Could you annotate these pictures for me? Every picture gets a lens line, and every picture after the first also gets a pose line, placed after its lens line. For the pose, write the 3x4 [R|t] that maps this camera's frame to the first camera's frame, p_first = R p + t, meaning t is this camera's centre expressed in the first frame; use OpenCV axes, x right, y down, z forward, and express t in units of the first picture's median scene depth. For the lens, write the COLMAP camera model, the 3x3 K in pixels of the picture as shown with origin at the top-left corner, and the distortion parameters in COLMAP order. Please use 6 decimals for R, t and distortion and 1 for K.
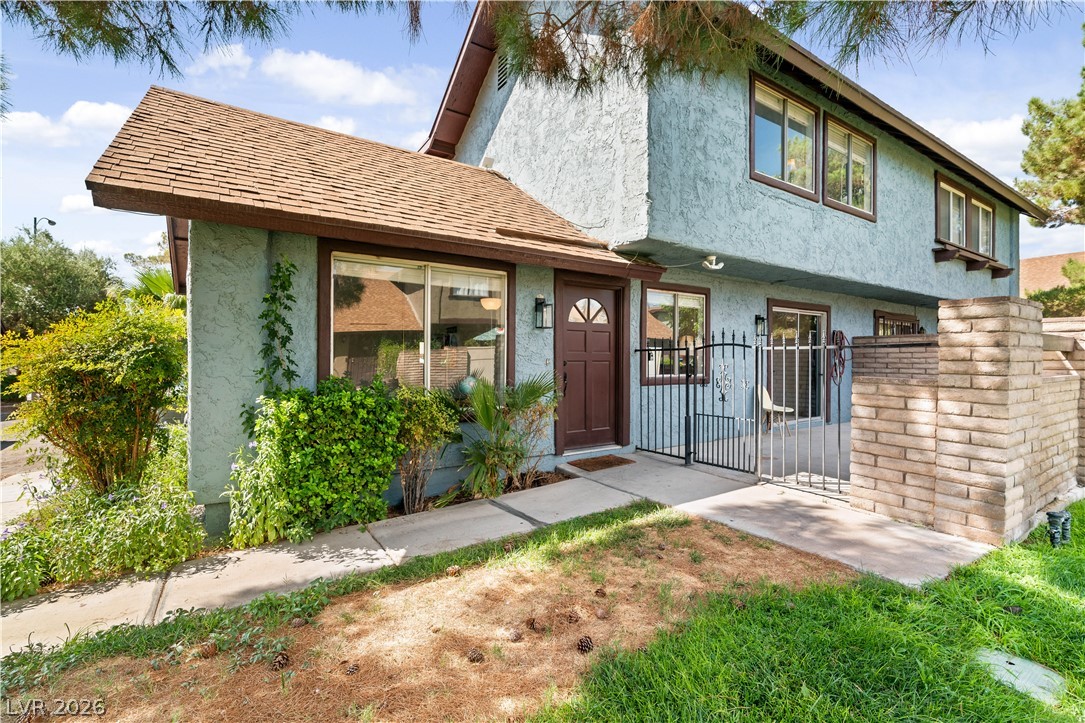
lens RADIAL K [[481.3, 0, 544.0], [0, 481.3, 363.6], [0, 0, 1]] dist [-0.013775, -0.000225]
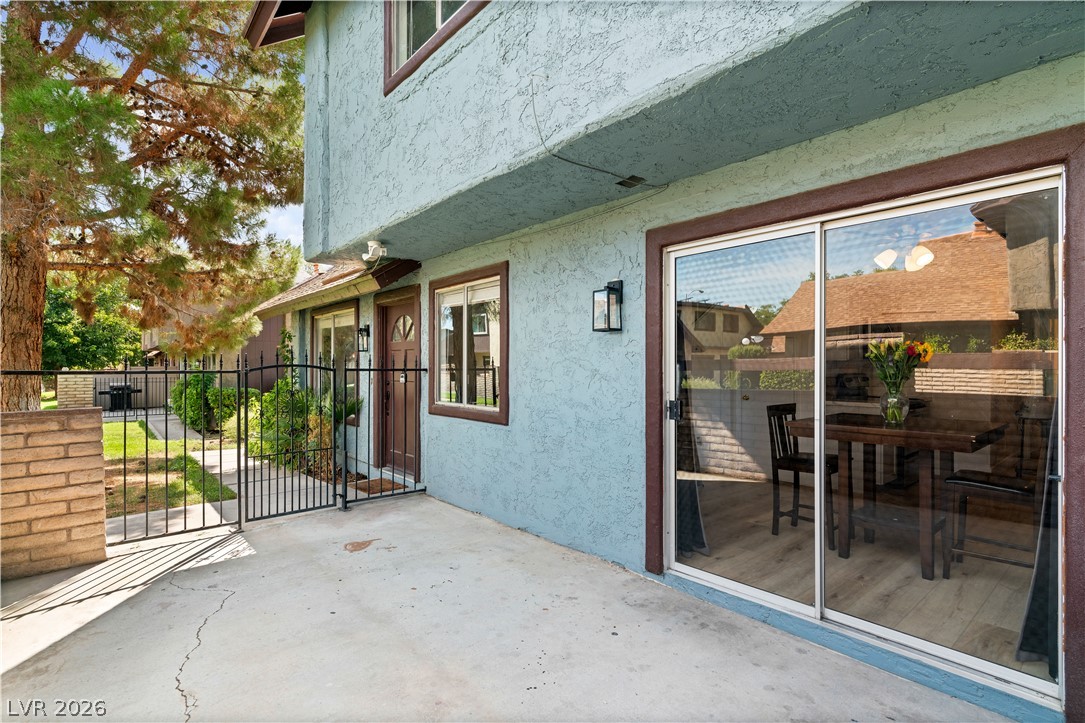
lens RADIAL K [[526.7, 0, 544.5], [0, 526.7, 363.7], [0, 0, 1]] dist [-0.001416, 0.003425]
pose [[0.130882, -0.005977, -0.991380, 1.451358], [-0.005326, 0.999963, -0.006732, -0.042949], [0.991384, 0.006161, 0.130845, 1.427408]]
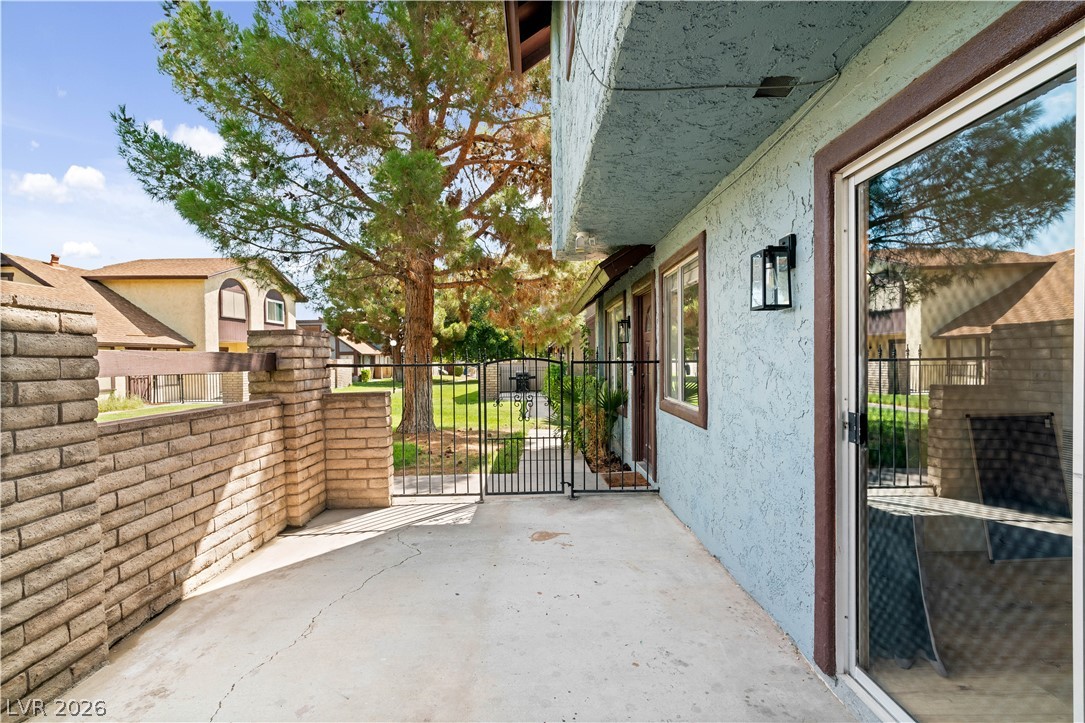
lens RADIAL K [[526.7, 0, 540.0], [0, 526.7, 364.6], [0, 0, 1]] dist [-0.001416, 0.003425]
pose [[-0.536413, 0.015754, -0.843808, 1.299135], [0.004896, 0.999867, 0.015554, -0.048292], [0.843941, 0.004212, -0.536419, 1.696498]]
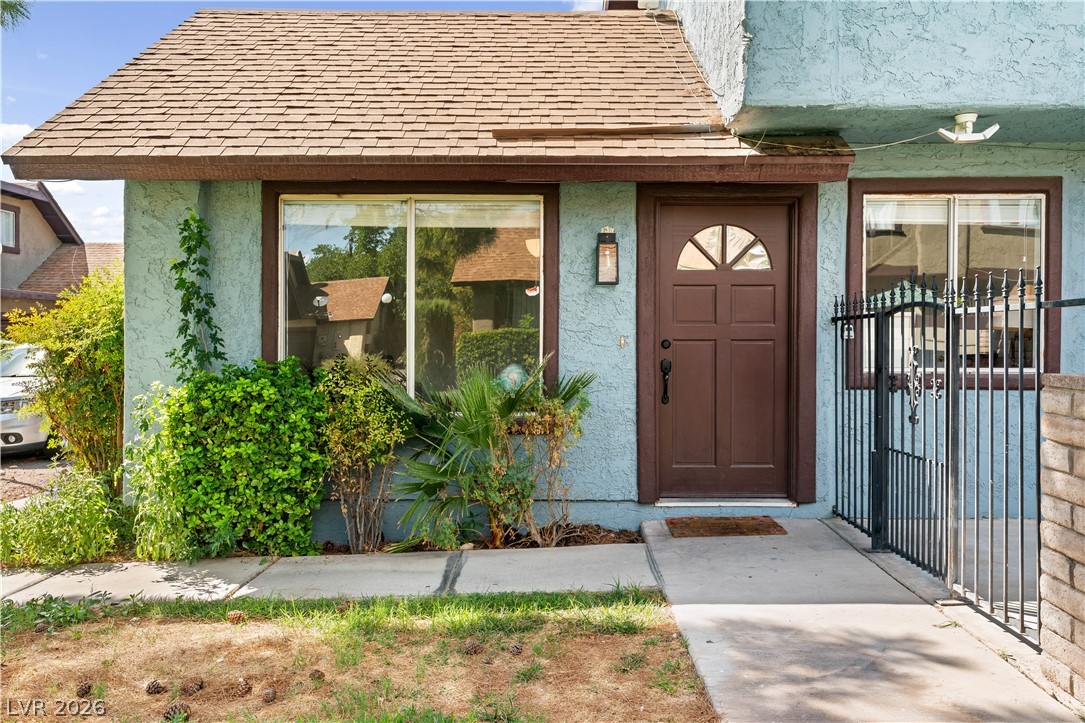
lens RADIAL K [[875.0, 0, 544.3], [0, 875.0, 350.5], [0, 0, 1]] dist [0.016376, 0.008485]
pose [[0.826599, 0.006223, -0.562757, 0.607545], [-0.003281, 0.999975, 0.006238, 0.001216], [0.562782, -0.003310, 0.826599, 0.080315]]
